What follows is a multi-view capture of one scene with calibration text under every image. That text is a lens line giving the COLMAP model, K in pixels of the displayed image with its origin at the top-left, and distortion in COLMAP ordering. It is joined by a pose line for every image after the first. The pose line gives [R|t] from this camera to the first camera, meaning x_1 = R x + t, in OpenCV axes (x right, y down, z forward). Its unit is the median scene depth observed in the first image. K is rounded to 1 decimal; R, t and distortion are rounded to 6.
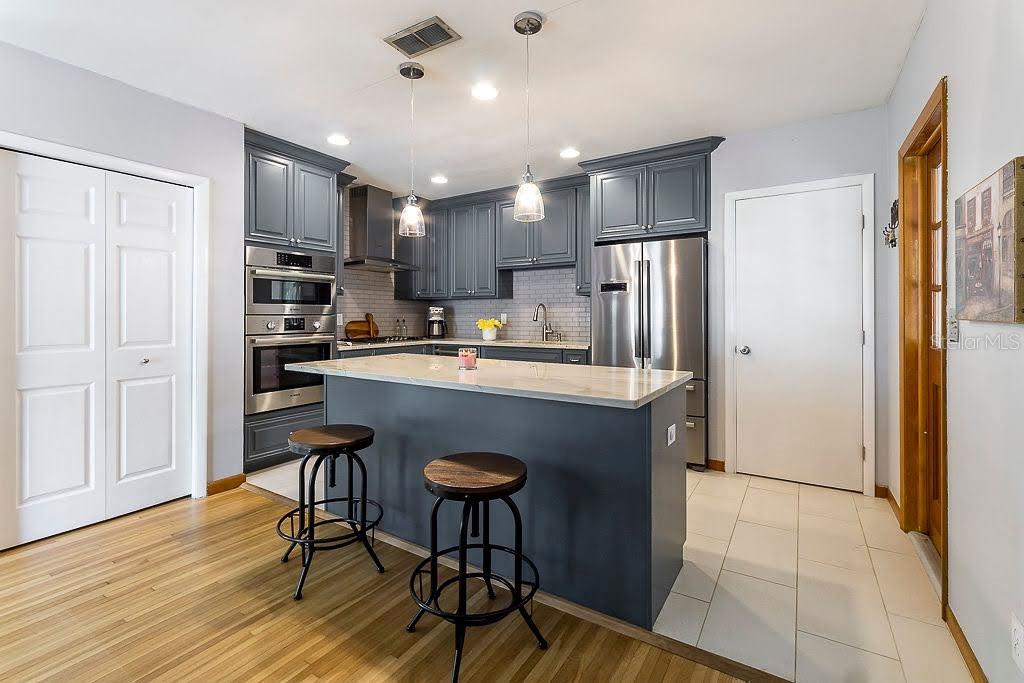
lens RADIAL K [[452.2, 0, 512.4], [0, 452.2, 312.4], [0, 0, 1]] dist [-0.001780, -0.000193]
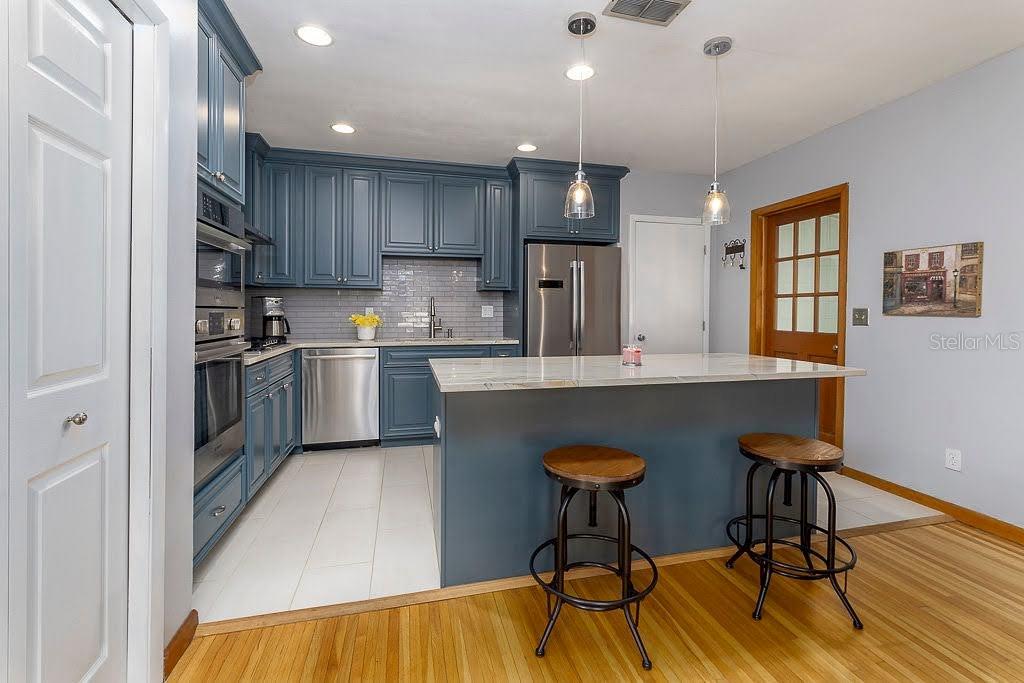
lens RADIAL K [[448.9, 0, 513.1], [0, 448.9, 317.4], [0, 0, 1]] dist [0.003149, 0.000338]
pose [[0.688792, -0.006771, 0.724928, -0.612405], [-0.009334, 0.999791, 0.018207, 0.004375], [-0.724899, -0.019307, 0.688584, 0.325087]]
